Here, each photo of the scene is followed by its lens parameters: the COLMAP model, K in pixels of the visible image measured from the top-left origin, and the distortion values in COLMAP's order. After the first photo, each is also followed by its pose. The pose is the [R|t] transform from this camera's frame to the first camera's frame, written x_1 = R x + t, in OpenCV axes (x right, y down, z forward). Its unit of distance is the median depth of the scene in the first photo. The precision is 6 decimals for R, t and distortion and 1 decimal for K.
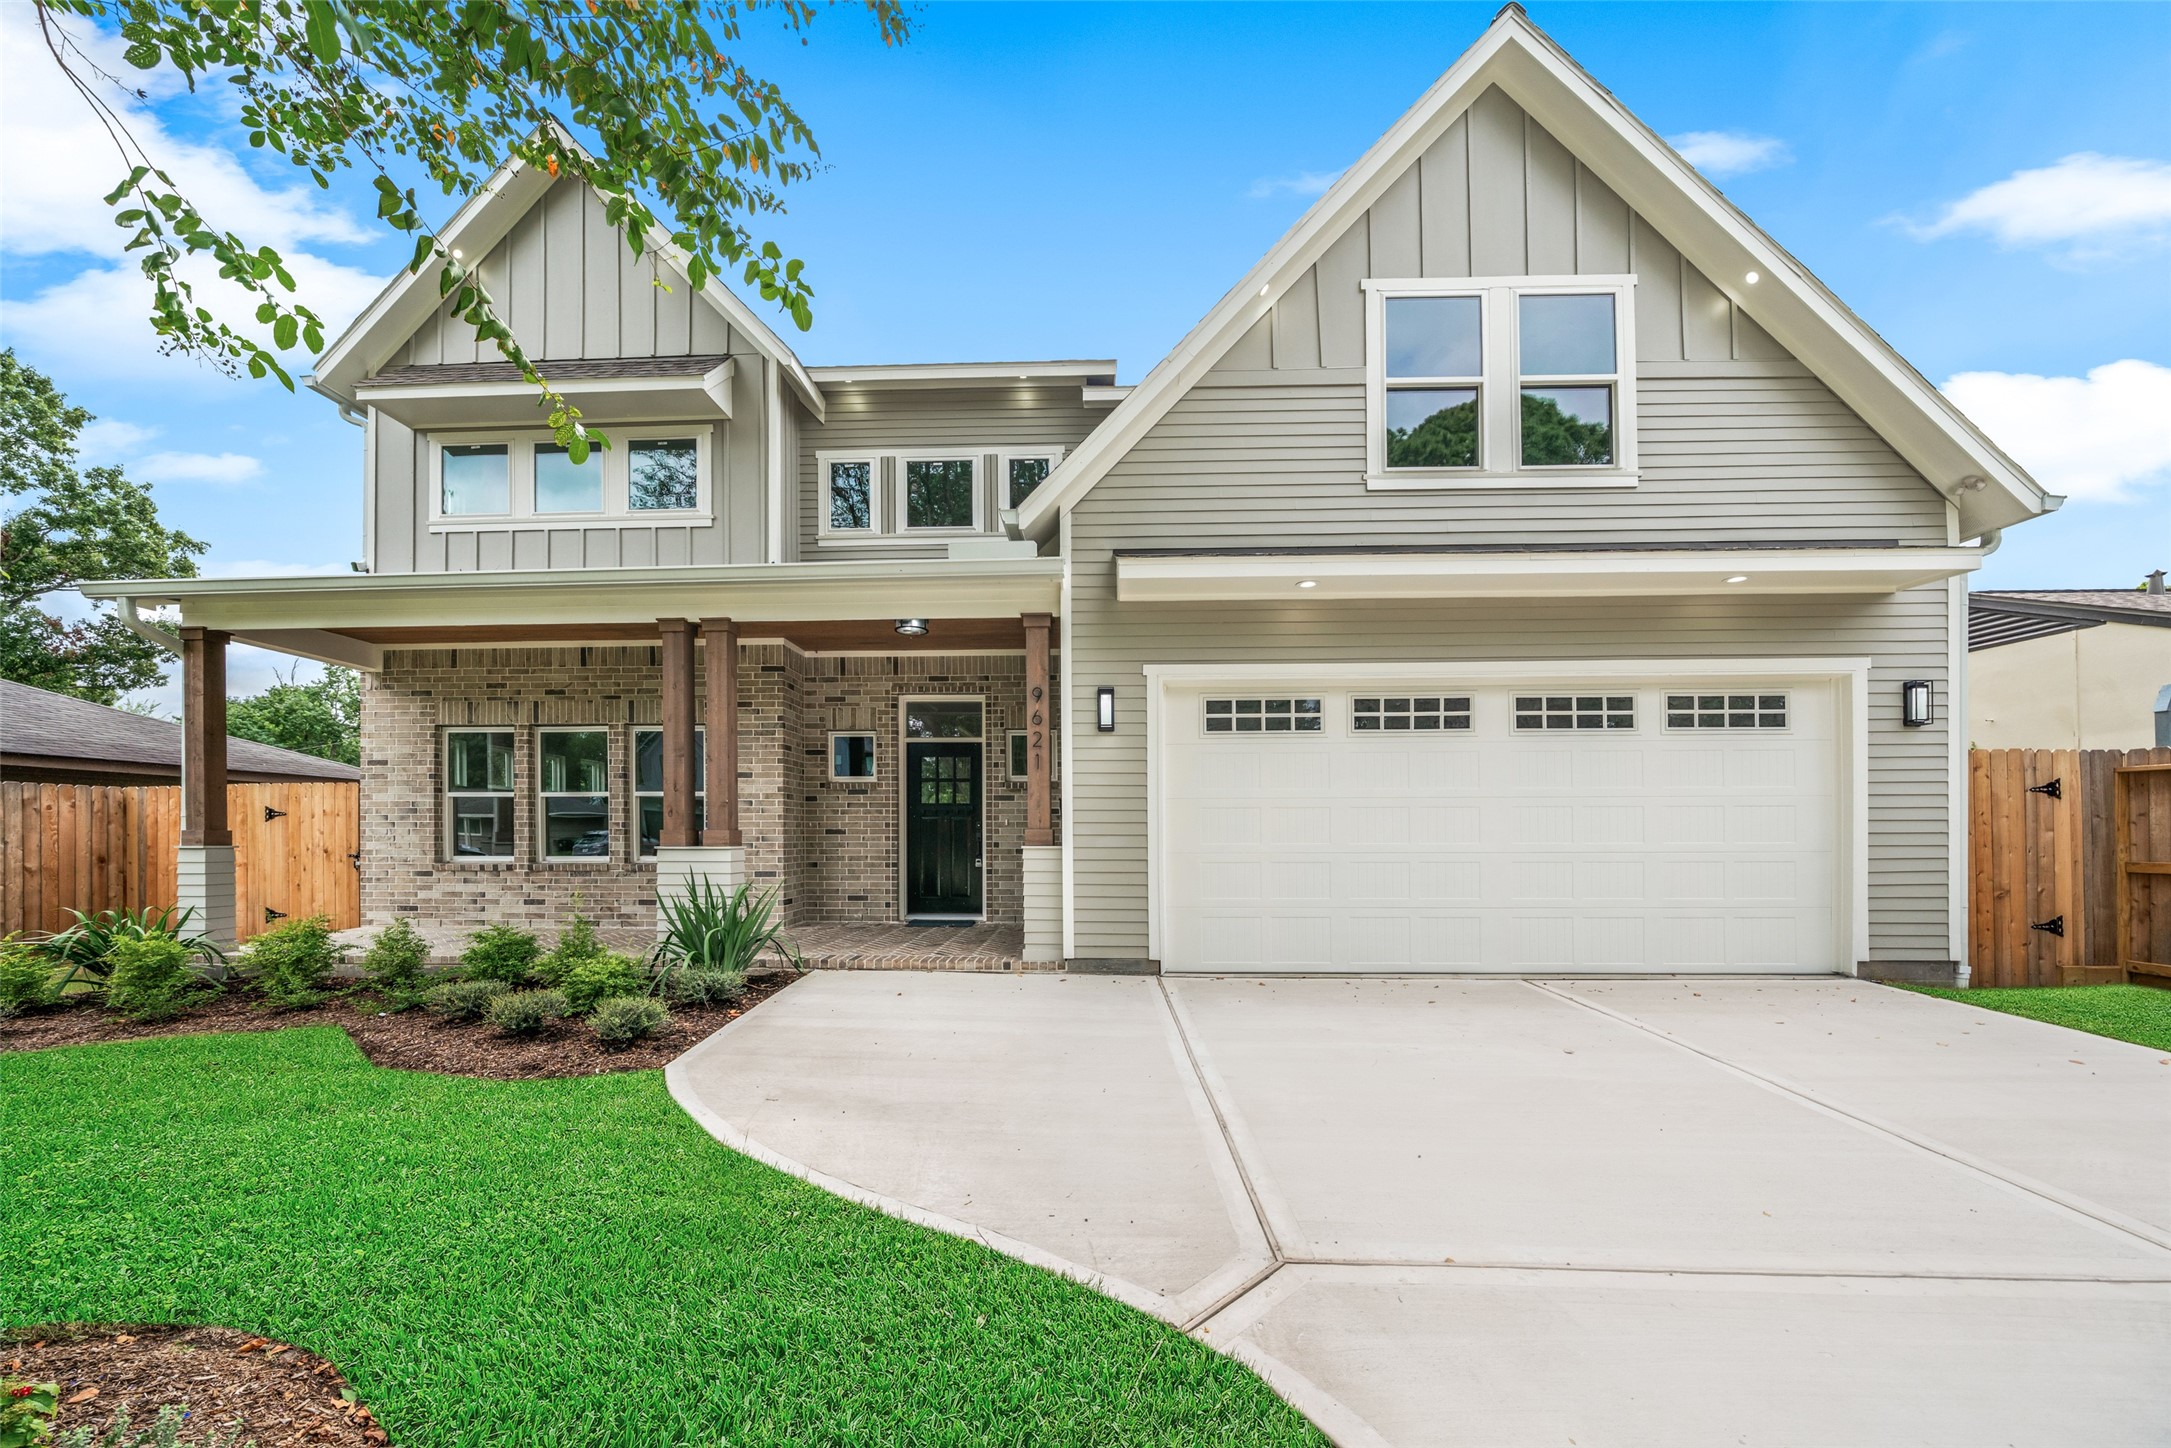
lens RADIAL K [[740.0, 0, 1089.3], [0, 740.0, 809.5], [0, 0, 1]] dist [-0.006083, -0.000043]
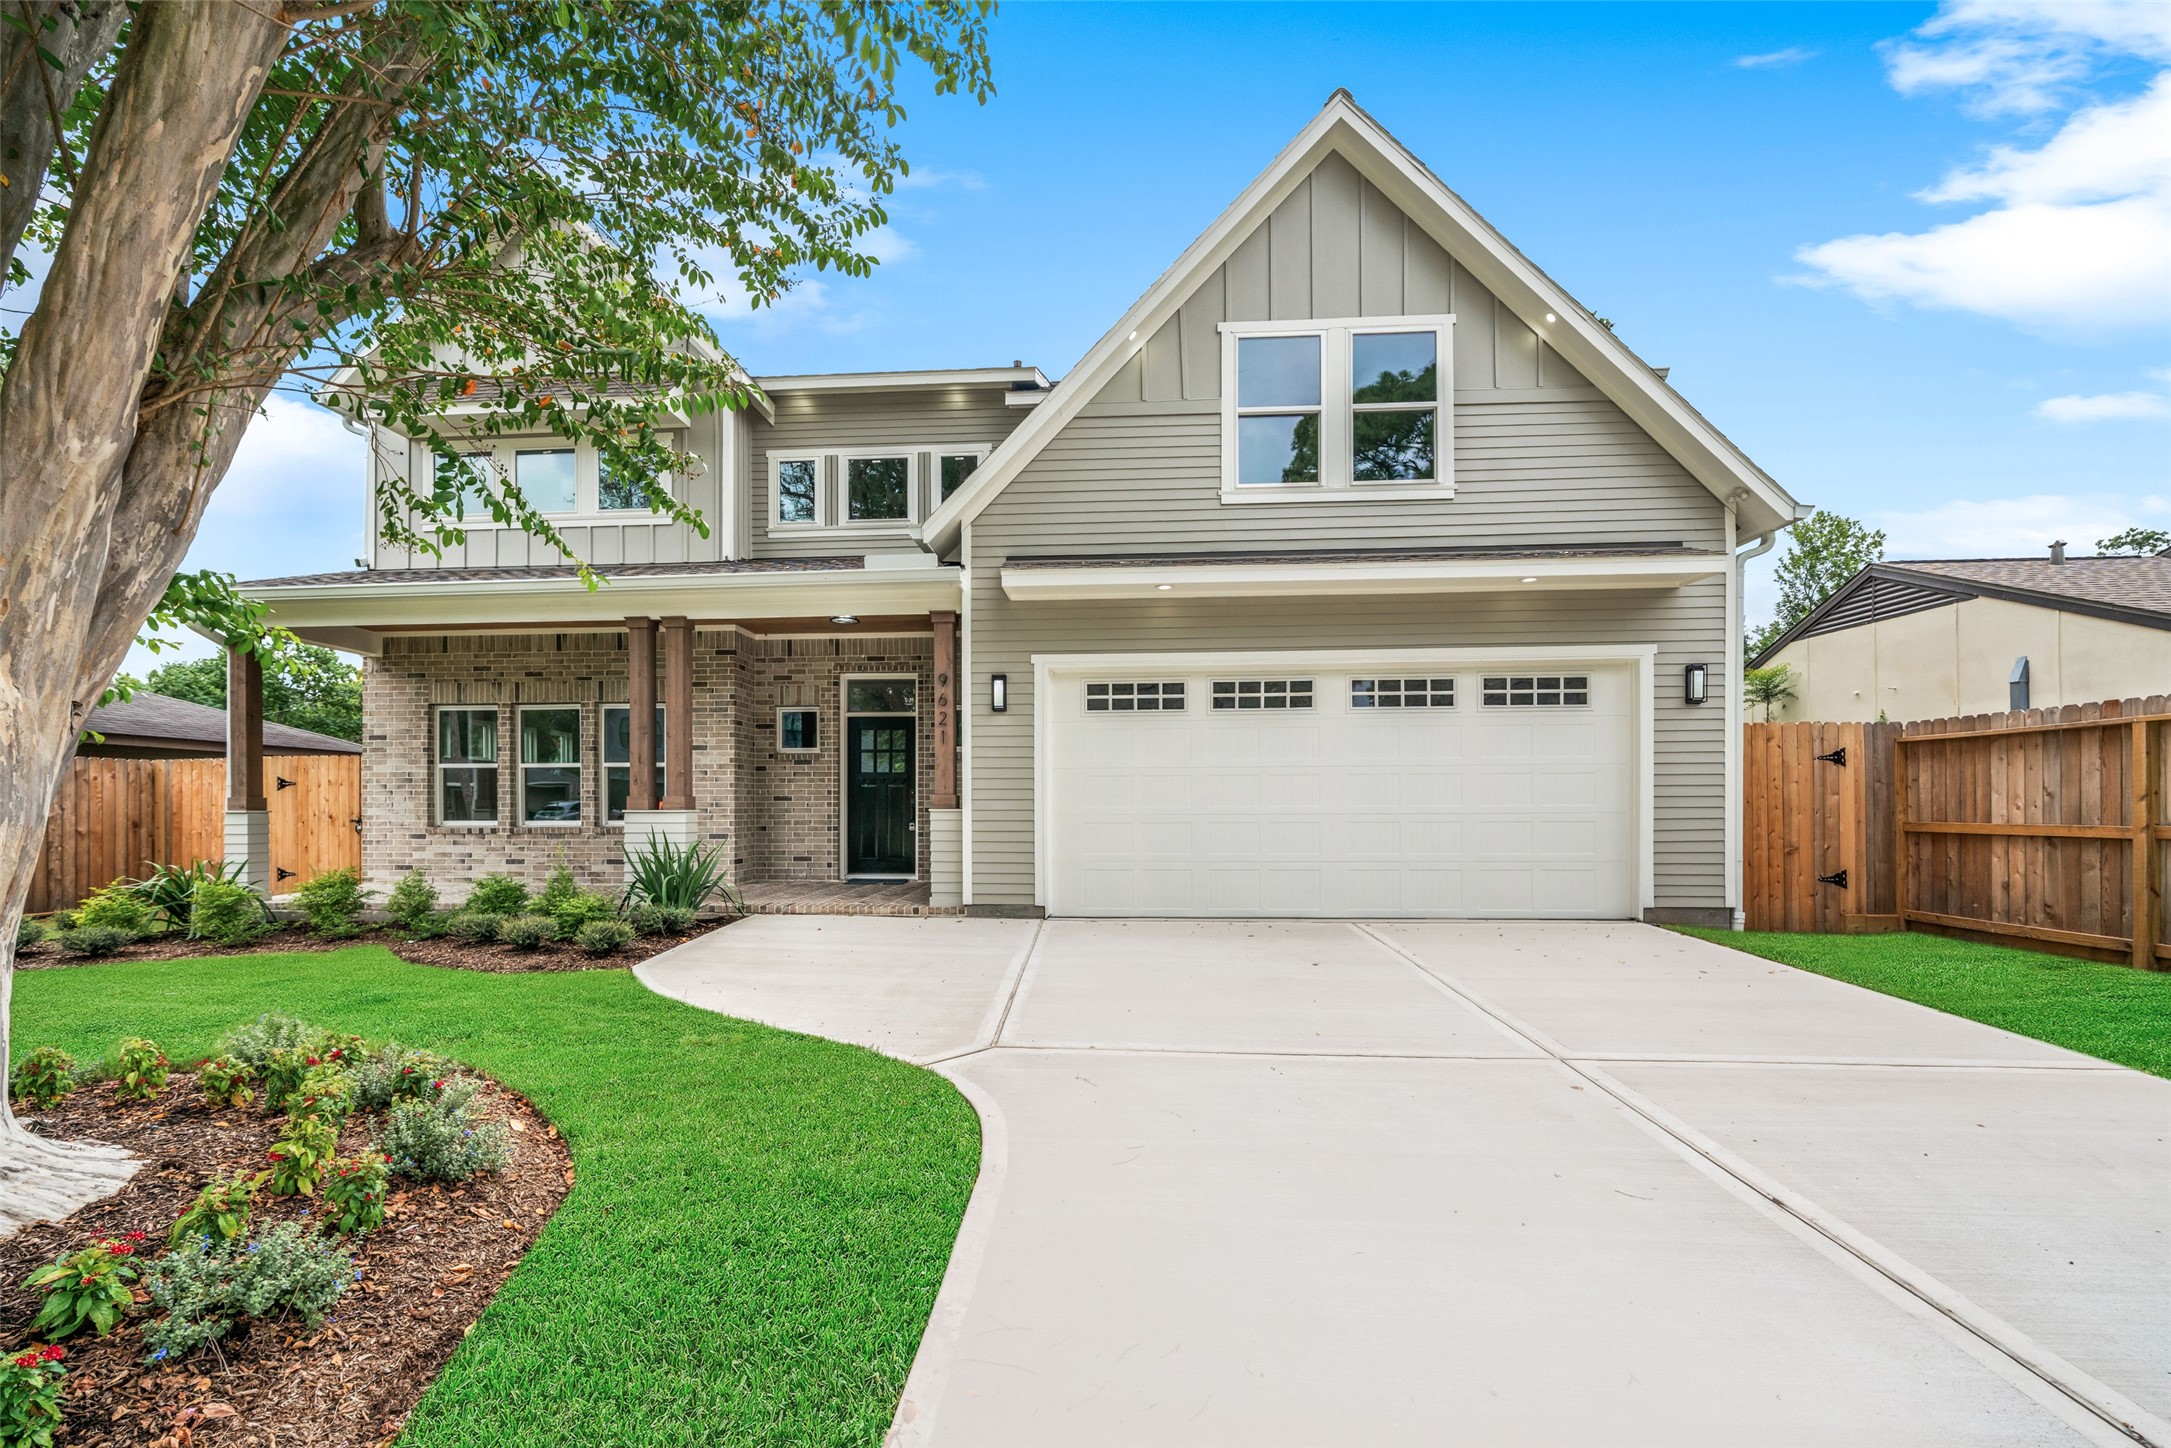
lens RADIAL K [[868.6, 0, 1086.0], [0, 868.6, 765.3], [0, 0, 1]] dist [-0.002386, -0.000126]
pose [[0.999418, -0.003324, -0.033937, 0.203142], [0.002884, 0.999911, -0.013006, -0.001715], [0.033977, 0.012901, 0.999339, -0.368682]]
